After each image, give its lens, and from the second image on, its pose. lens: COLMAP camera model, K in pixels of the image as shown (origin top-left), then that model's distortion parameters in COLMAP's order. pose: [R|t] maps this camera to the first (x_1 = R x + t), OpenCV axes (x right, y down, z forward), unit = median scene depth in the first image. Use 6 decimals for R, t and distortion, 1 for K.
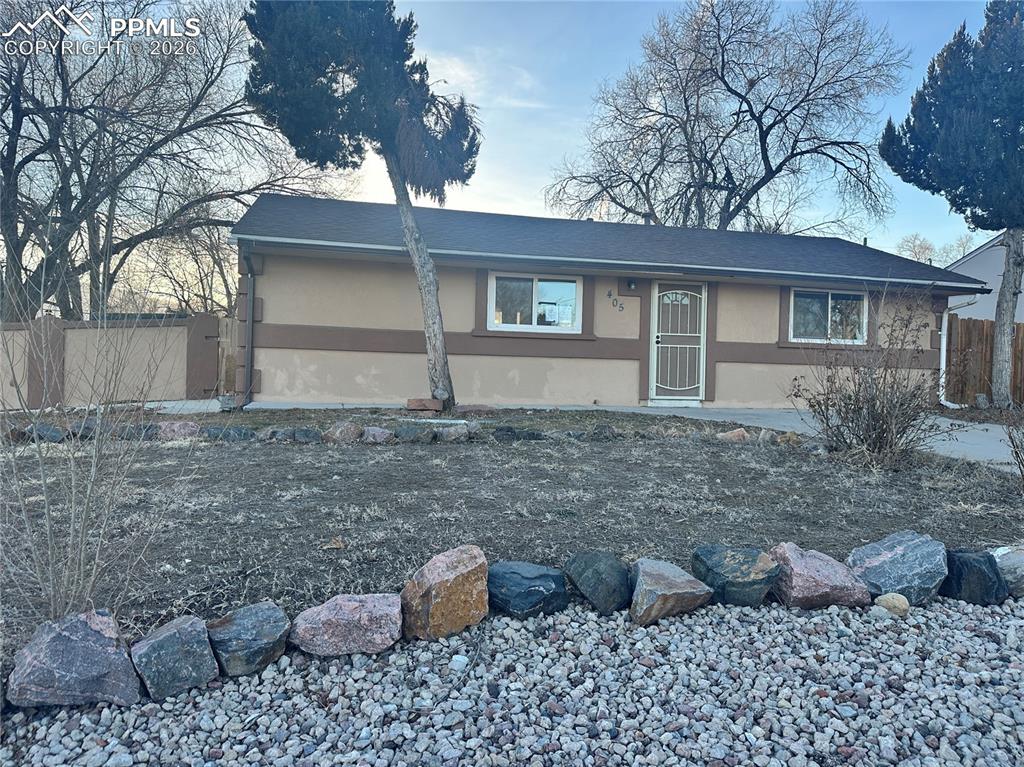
lens RADIAL K [[712.6, 0, 513.1], [0, 712.6, 383.2], [0, 0, 1]] dist [0.041979, -0.004588]
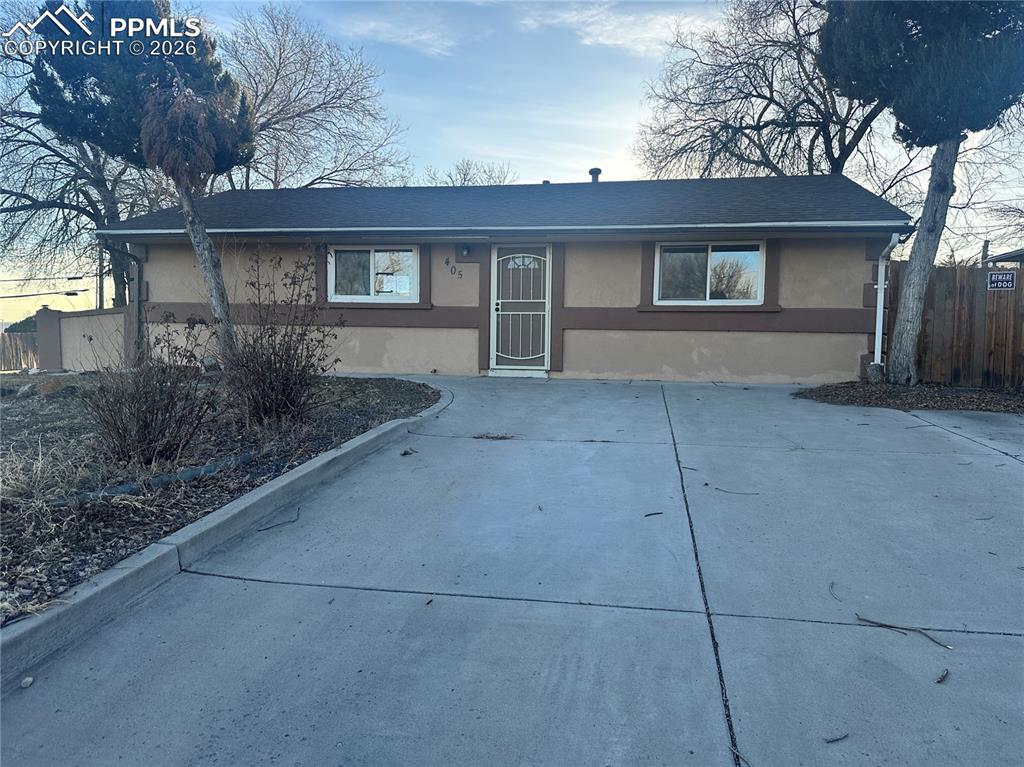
lens RADIAL K [[712.6, 0, 513.6], [0, 712.6, 384.2], [0, 0, 1]] dist [0.041979, -0.004588]
pose [[0.910617, 0.014648, -0.412992, 0.619659], [-0.003143, 0.999588, 0.028521, 0.015588], [0.413240, -0.024674, 0.910288, 0.133420]]
